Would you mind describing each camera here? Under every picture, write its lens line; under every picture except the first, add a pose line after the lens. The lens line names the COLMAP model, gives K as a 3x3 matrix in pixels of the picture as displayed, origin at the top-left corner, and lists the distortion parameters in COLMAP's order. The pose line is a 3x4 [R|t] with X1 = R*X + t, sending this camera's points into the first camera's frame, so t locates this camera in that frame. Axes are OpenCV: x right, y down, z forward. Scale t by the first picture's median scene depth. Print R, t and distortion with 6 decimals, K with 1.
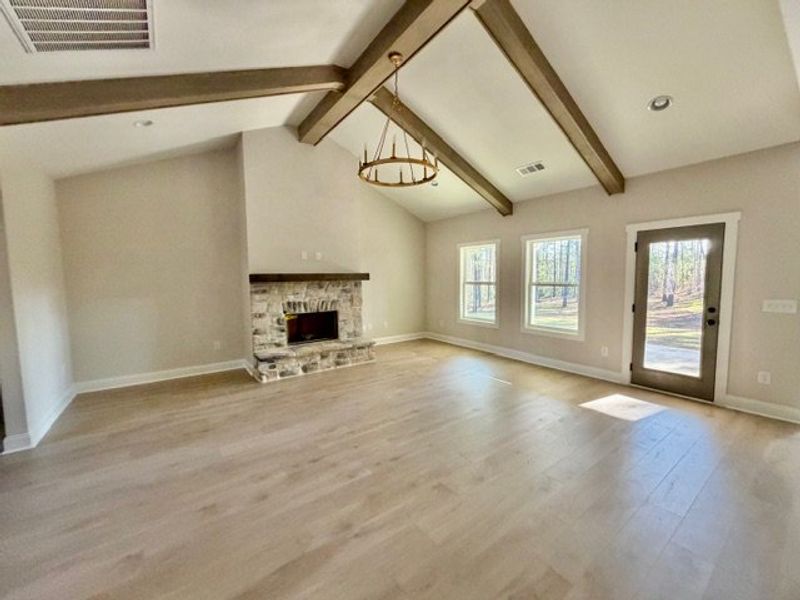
lens RADIAL K [[325.1, 0, 397.0], [0, 325.1, 301.1], [0, 0, 1]] dist [-0.001559, -0.000047]
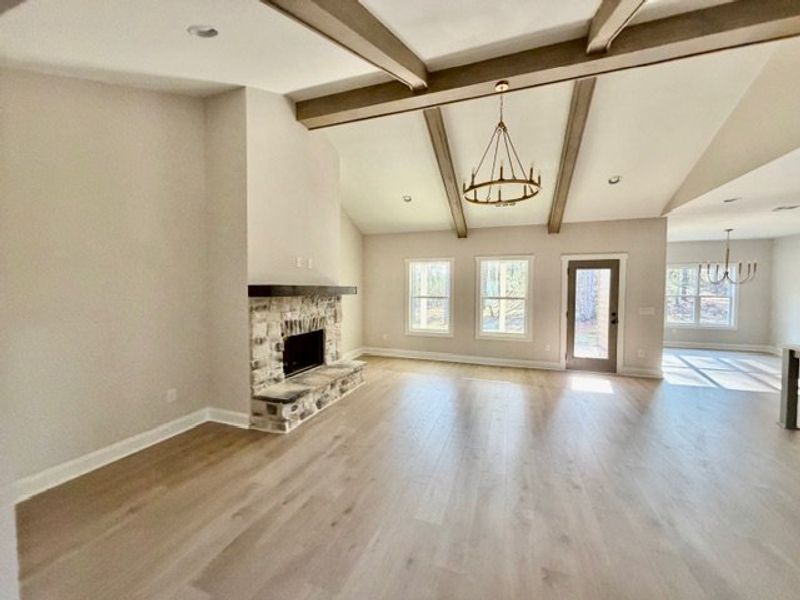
lens RADIAL K [[325.1, 0, 397.0], [0, 325.1, 301.1], [0, 0, 1]] dist [-0.001559, -0.000047]
pose [[0.819222, -0.006457, 0.573440, -0.568863], [0.029703, 0.999072, -0.031184, -0.013023], [-0.572706, 0.042580, 0.818654, 0.223801]]
